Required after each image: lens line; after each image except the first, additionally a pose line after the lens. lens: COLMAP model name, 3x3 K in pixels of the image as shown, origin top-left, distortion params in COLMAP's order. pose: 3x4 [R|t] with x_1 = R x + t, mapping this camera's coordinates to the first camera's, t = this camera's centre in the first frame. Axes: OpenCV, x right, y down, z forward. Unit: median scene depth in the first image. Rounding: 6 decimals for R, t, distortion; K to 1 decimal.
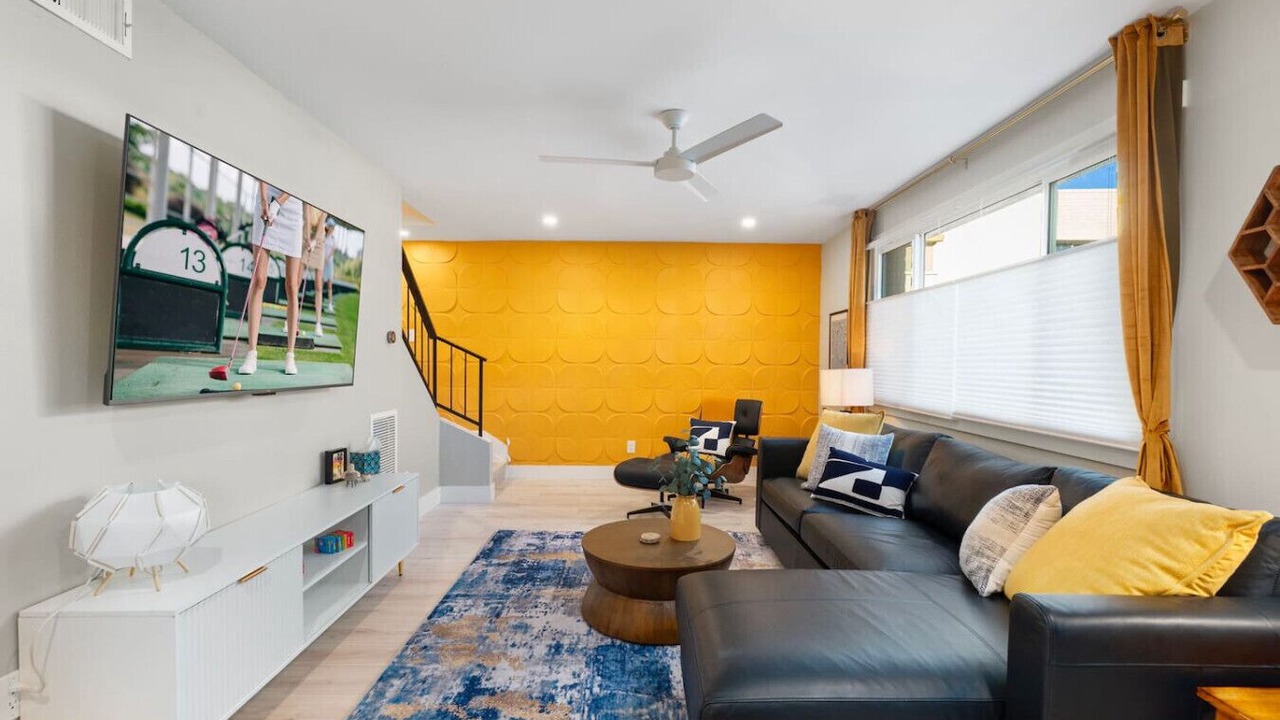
lens RADIAL K [[572.9, 0, 640.0], [0, 572.9, 360.0], [0, 0, 1]] dist [0.000039, 0.000112]
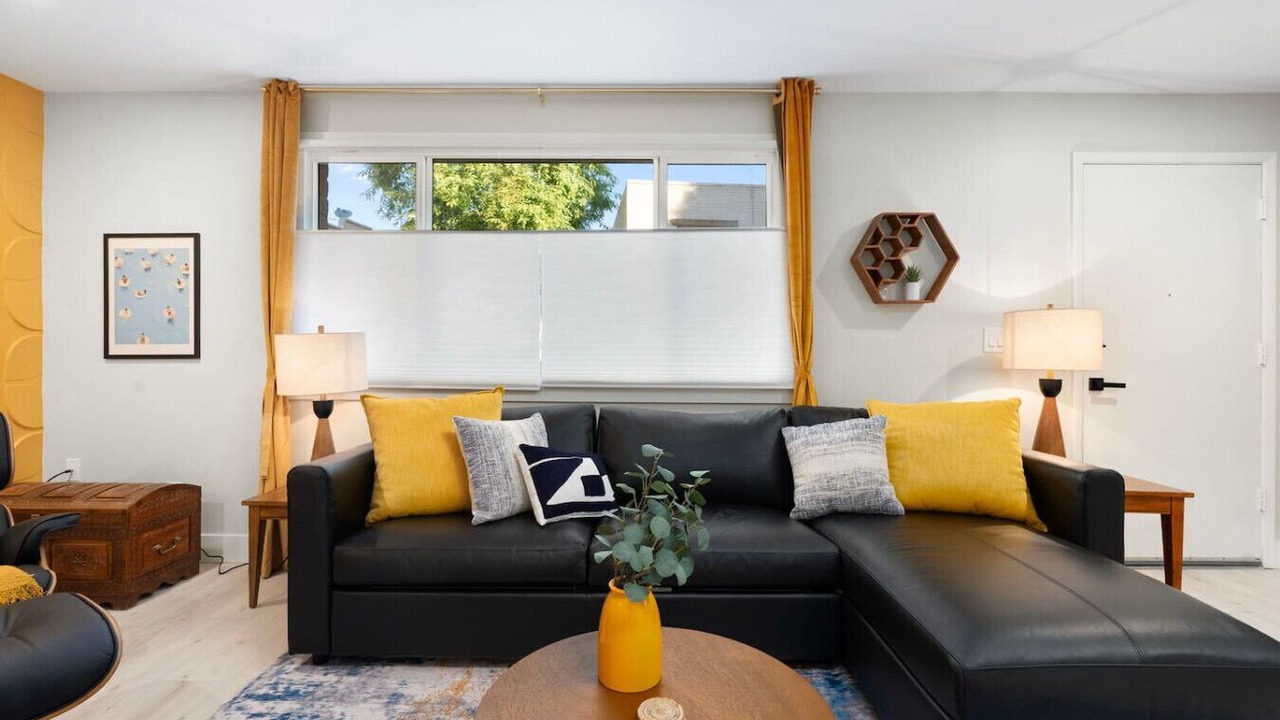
lens RADIAL K [[572.9, 0, 640.0], [0, 572.9, 360.0], [0, 0, 1]] dist [0.000039, 0.000112]
pose [[0.014504, -0.009666, 0.999848, -0.162351], [-0.004093, 0.999944, 0.009726, 0.024011], [-0.999886, -0.004234, 0.014464, 0.421403]]
